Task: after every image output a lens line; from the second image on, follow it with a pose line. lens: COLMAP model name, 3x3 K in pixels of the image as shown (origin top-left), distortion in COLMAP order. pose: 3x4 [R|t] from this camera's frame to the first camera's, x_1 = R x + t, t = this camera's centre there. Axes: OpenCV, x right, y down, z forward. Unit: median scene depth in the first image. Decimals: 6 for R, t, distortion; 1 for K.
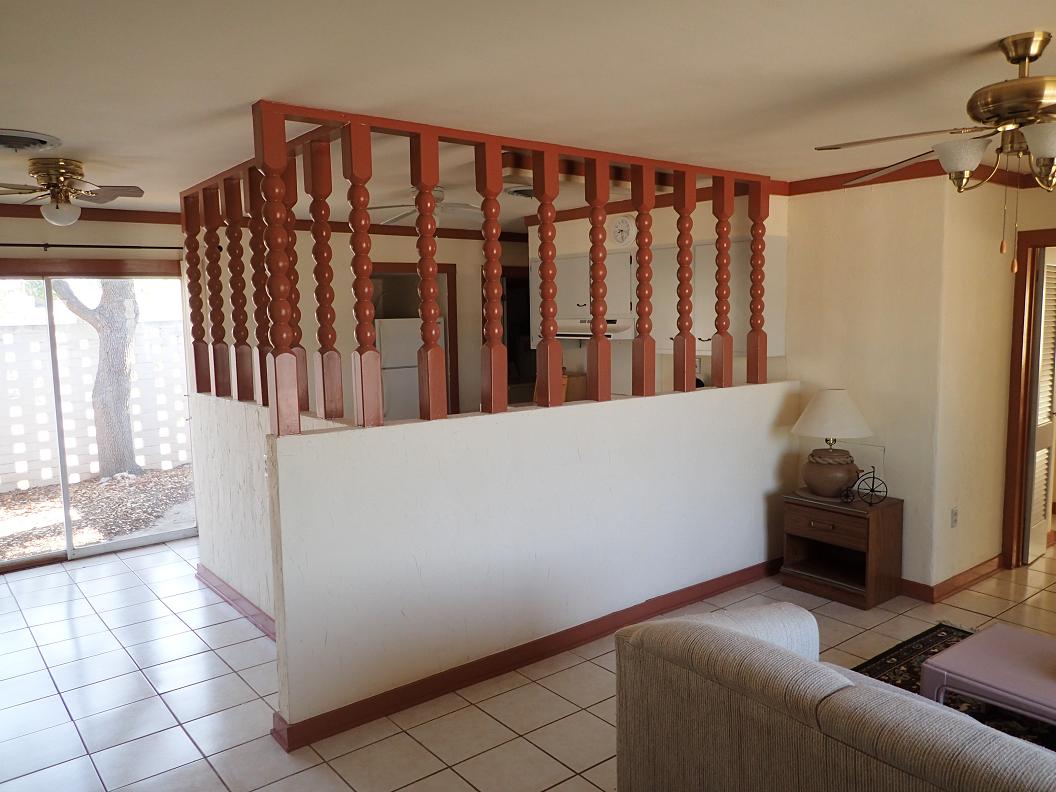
lens RADIAL K [[806.2, 0, 528.5], [0, 806.2, 396.7], [0, 0, 1]] dist [0.020570, 0.010296]
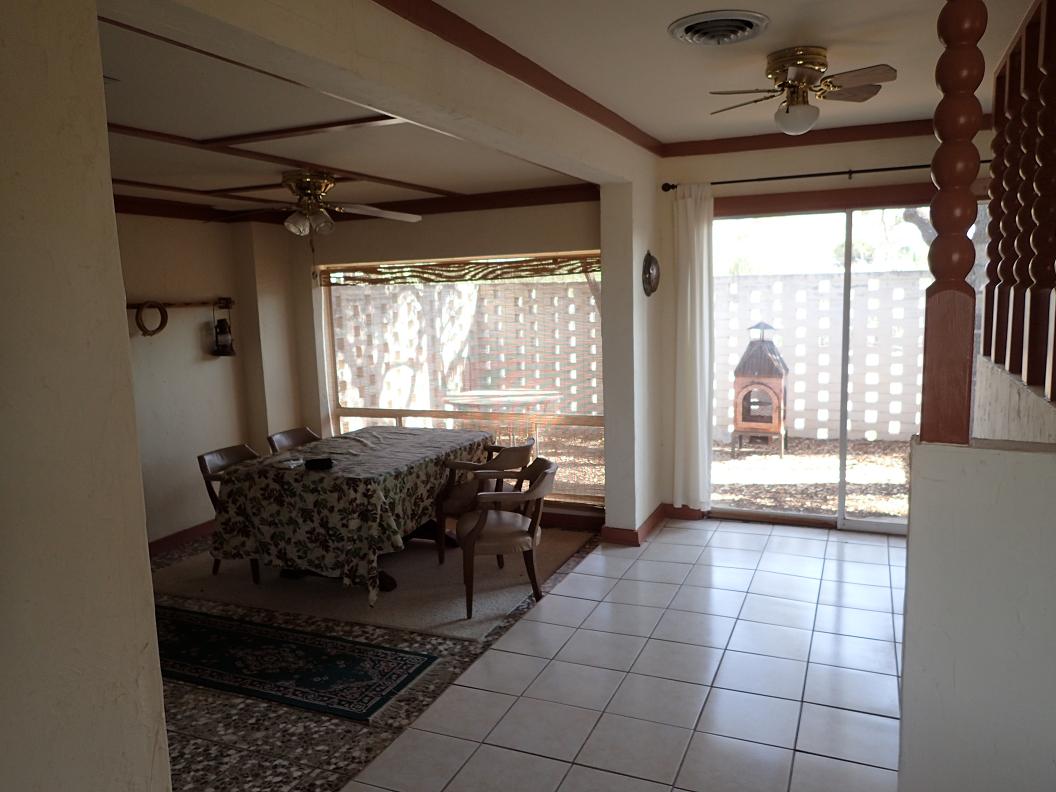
lens RADIAL K [[806.2, 0, 533.1], [0, 806.2, 393.2], [0, 0, 1]] dist [0.020570, 0.010296]
pose [[0.489586, 0.123343, -0.863187, 0.025271], [-0.079668, 0.992132, 0.096582, -0.005505], [0.868308, 0.021483, 0.495560, 0.258412]]
